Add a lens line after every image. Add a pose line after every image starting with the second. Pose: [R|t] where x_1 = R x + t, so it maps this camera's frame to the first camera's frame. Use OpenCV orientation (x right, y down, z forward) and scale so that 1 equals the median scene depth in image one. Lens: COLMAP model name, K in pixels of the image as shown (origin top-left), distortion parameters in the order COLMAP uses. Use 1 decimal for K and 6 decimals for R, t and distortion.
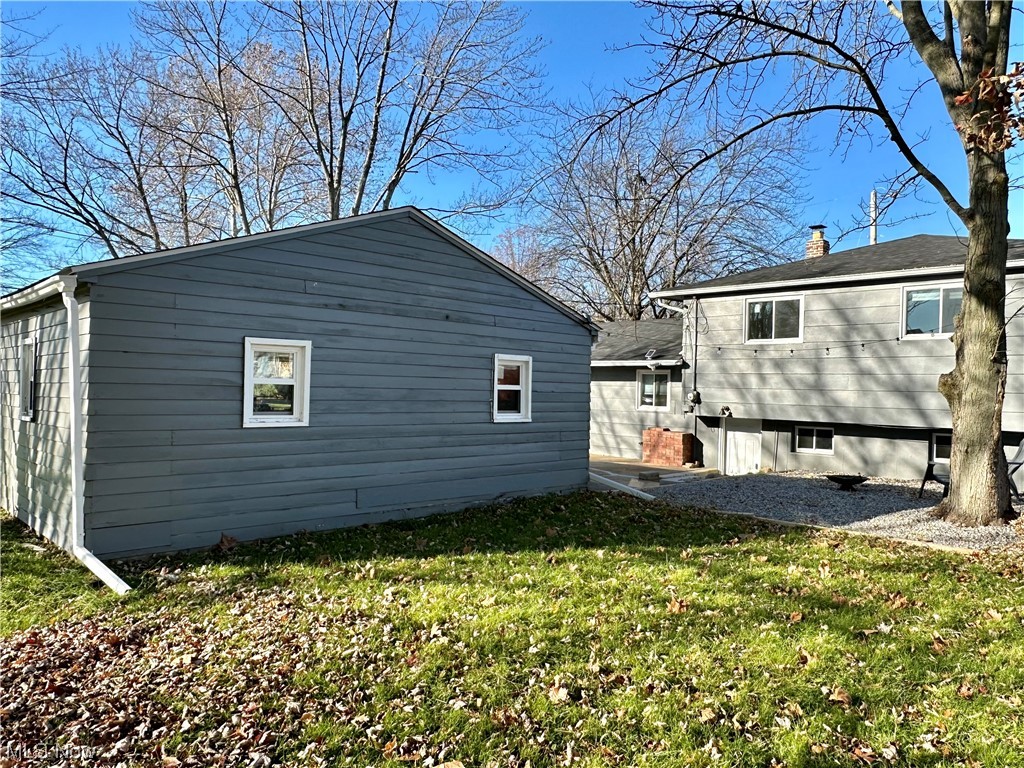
lens RADIAL K [[726.3, 0, 512.3], [0, 726.3, 388.3], [0, 0, 1]] dist [0.005999, -0.004169]
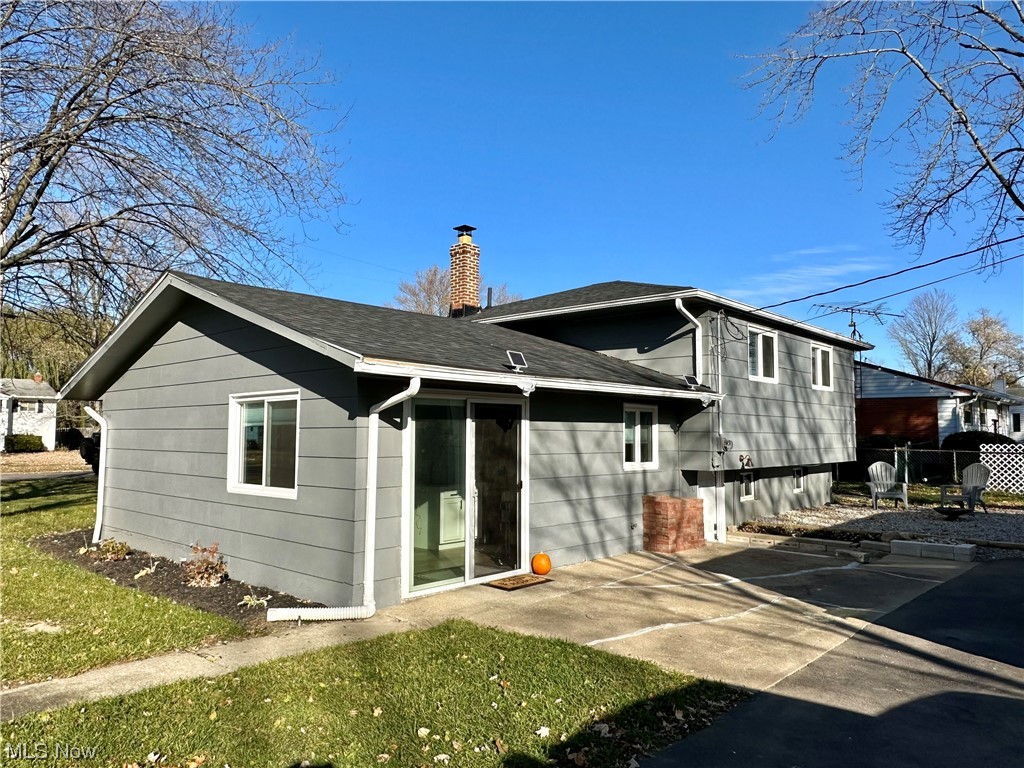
lens RADIAL K [[726.3, 0, 512.3], [0, 726.3, 388.3], [0, 0, 1]] dist [0.005999, -0.004169]
pose [[-0.055675, 0.043925, 0.997482, -0.455899], [-0.000992, 0.999029, -0.044049, -0.012247], [-0.998448, -0.003442, -0.055578, 1.223856]]
